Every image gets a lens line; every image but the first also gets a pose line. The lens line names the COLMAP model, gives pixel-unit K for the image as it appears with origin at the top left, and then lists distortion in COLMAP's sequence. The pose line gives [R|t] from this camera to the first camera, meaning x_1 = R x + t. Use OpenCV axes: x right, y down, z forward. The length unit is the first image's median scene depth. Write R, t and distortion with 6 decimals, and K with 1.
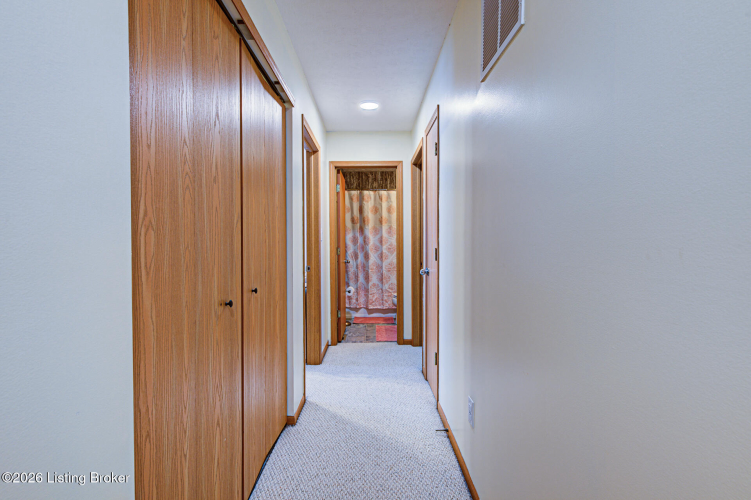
lens RADIAL K [[362.1, 0, 375.3], [0, 362.1, 250.7], [0, 0, 1]] dist [-0.000160, 0.000028]
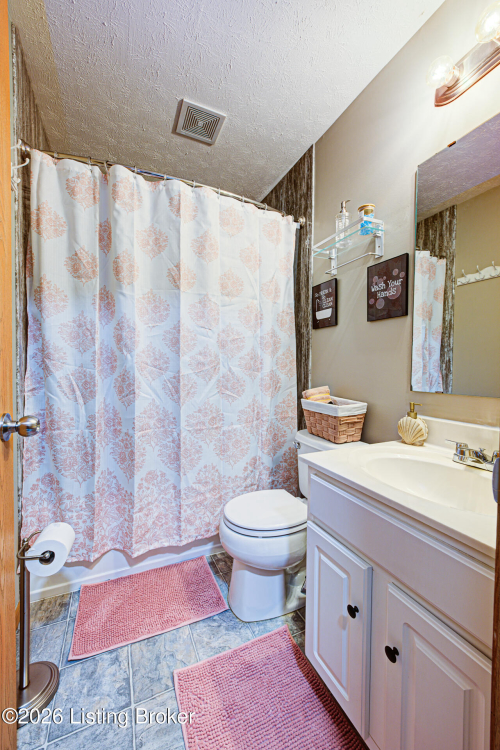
lens RADIAL K [[295.5, 0, 251.4], [0, 295.5, 376.0], [0, 0, 1]] dist [-0.000582, 0.000272]
pose [[0.905403, 0.003964, 0.424534, -0.034018], [-0.010132, 0.999873, 0.012272, 0.001565], [-0.424431, -0.015412, 0.905329, 0.726887]]
